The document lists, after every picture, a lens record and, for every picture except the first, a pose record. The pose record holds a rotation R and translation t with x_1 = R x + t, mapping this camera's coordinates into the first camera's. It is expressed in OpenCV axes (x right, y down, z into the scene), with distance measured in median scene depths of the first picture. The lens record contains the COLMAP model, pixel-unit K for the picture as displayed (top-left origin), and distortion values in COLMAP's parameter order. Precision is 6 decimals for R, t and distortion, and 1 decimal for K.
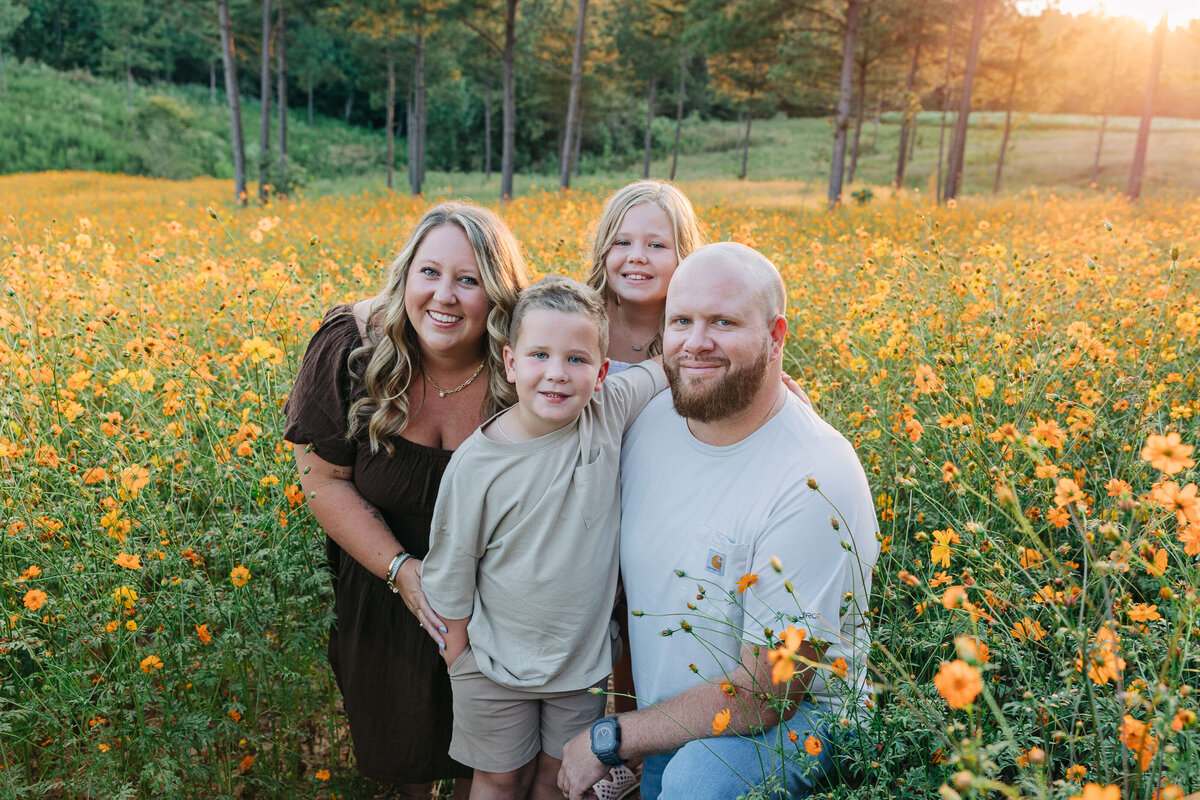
lens RADIAL K [[1535.4, 0, 600.0], [0, 1535.4, 400.0], [0, 0, 1]] dist [-0.012155, 0.245953]
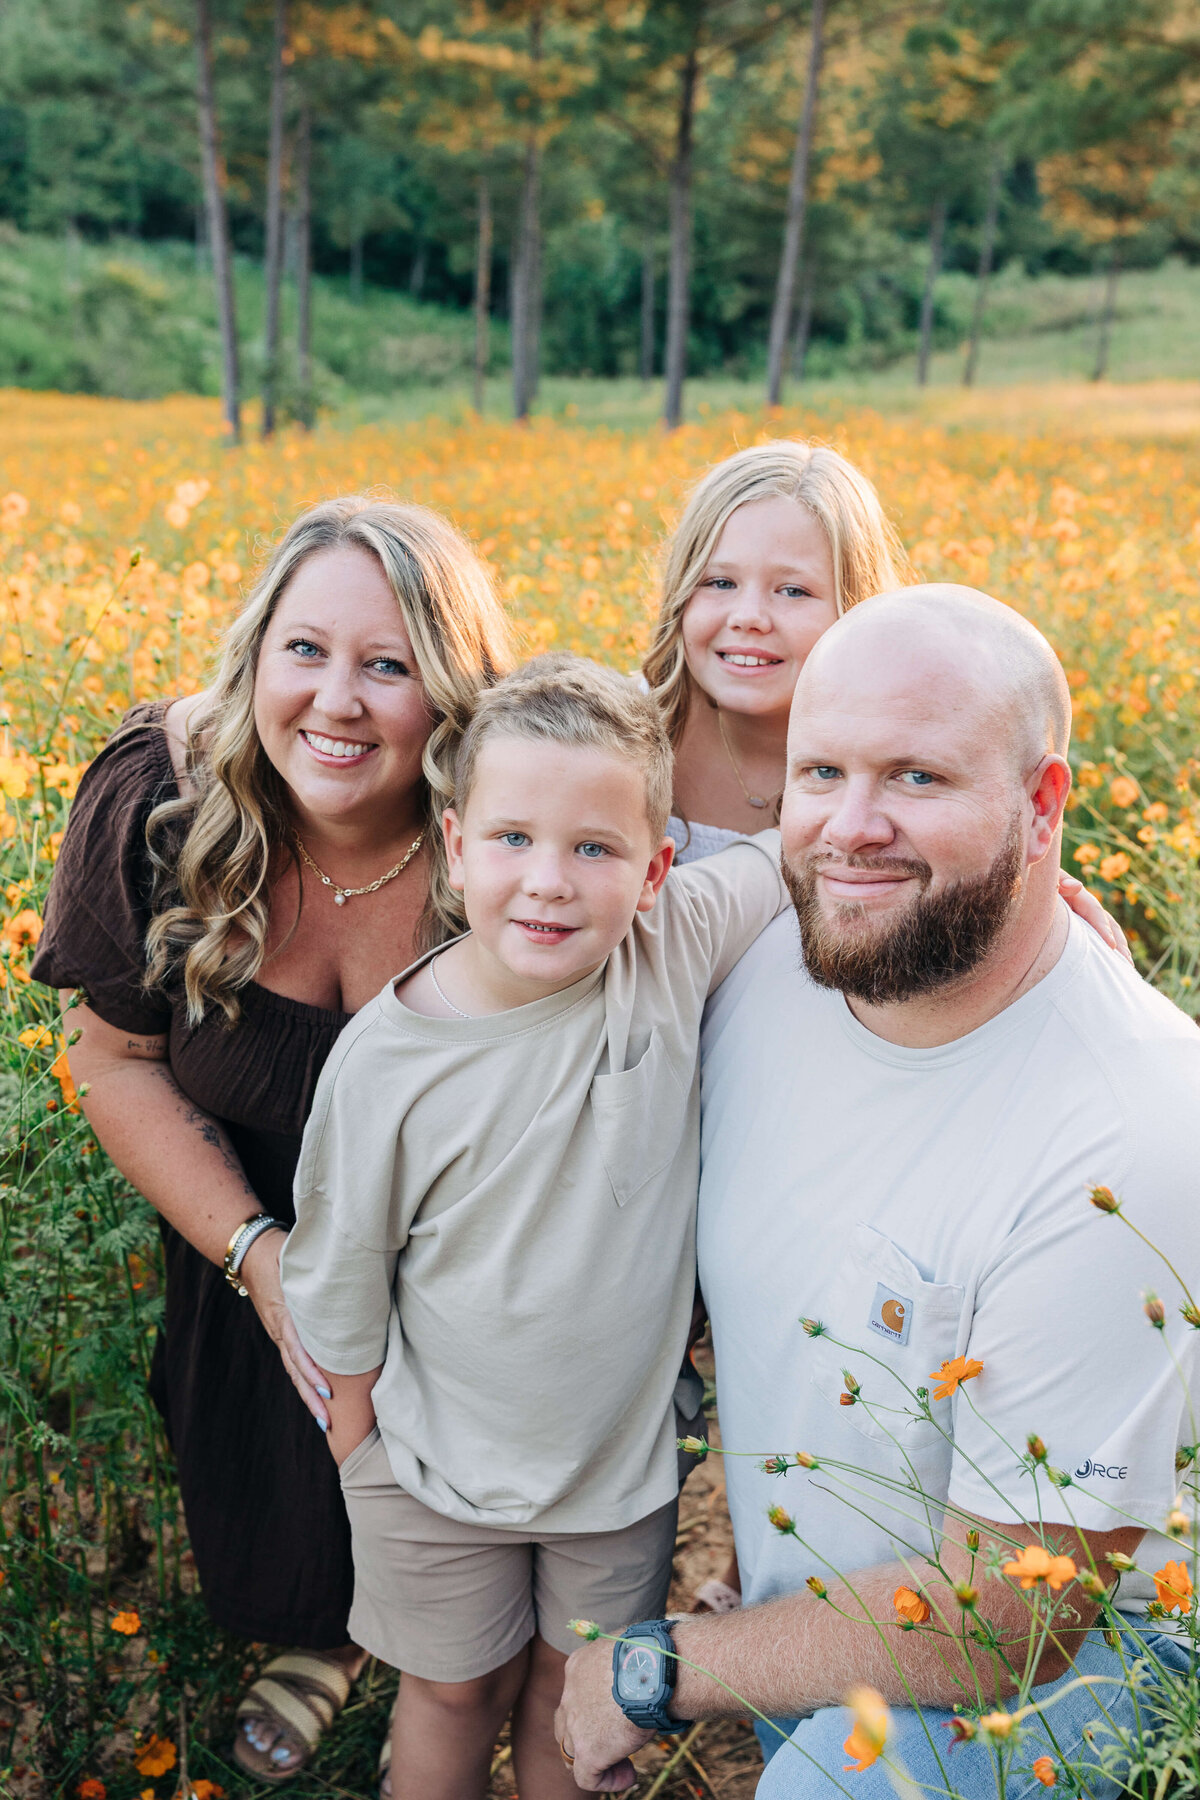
lens RADIAL K [[2497.5, 0, 354.1], [0, 2497.5, 899.5], [0, 0, 1]] dist [0.097529, -0.097620]
pose [[0.981103, 0.022021, -0.192229, 0.053603], [-0.010662, 0.998146, 0.059929, -0.050813], [0.193192, -0.056747, 0.979519, 0.231396]]
